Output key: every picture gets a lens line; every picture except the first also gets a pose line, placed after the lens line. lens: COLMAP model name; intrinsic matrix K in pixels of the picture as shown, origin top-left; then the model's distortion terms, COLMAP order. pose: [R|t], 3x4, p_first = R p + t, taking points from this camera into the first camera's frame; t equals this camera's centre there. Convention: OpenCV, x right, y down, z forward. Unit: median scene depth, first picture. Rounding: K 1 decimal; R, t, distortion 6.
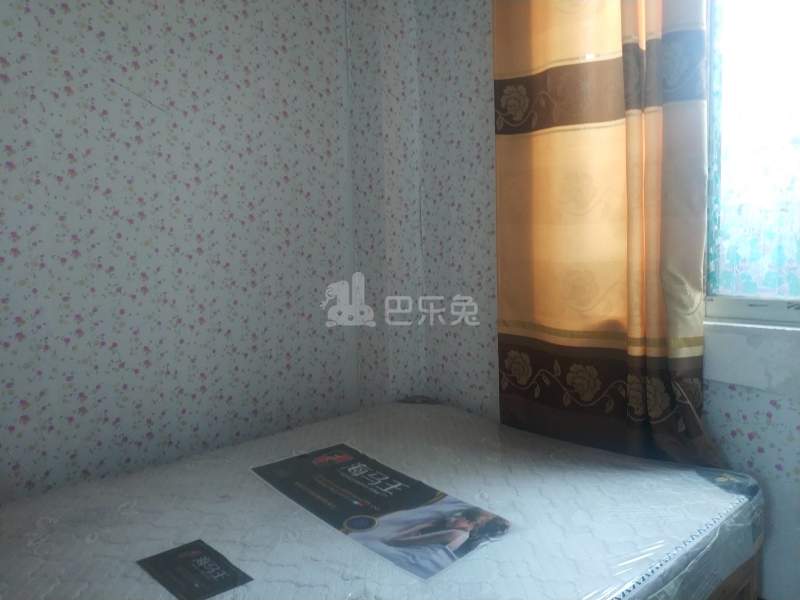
lens RADIAL K [[609.4, 0, 399.2], [0, 609.4, 301.0], [0, 0, 1]] dist [0.021516, -0.009163]
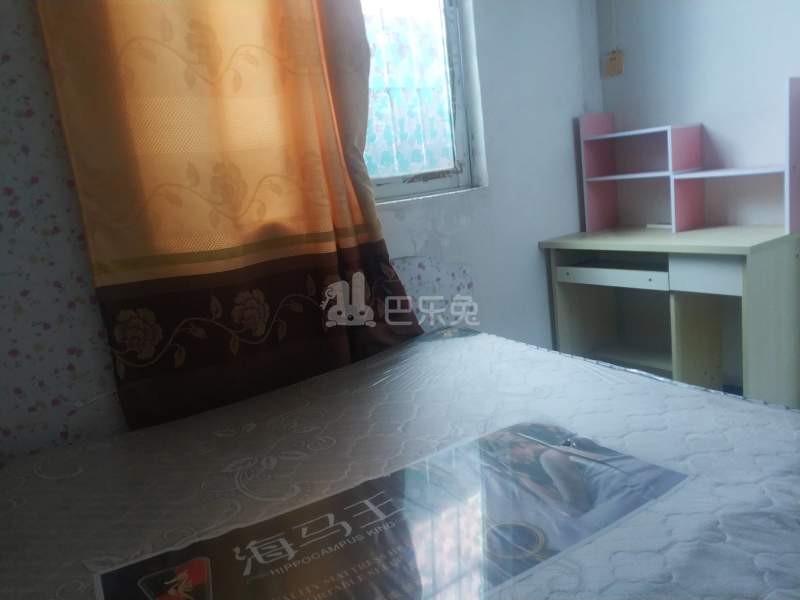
lens RADIAL K [[609.4, 0, 399.1], [0, 609.4, 300.2], [0, 0, 1]] dist [0.021516, -0.009163]
pose [[0.145302, -0.190022, 0.970968, -0.439905], [0.202800, 0.966266, 0.158753, 0.036256], [-0.968380, 0.173845, 0.178936, 0.741744]]
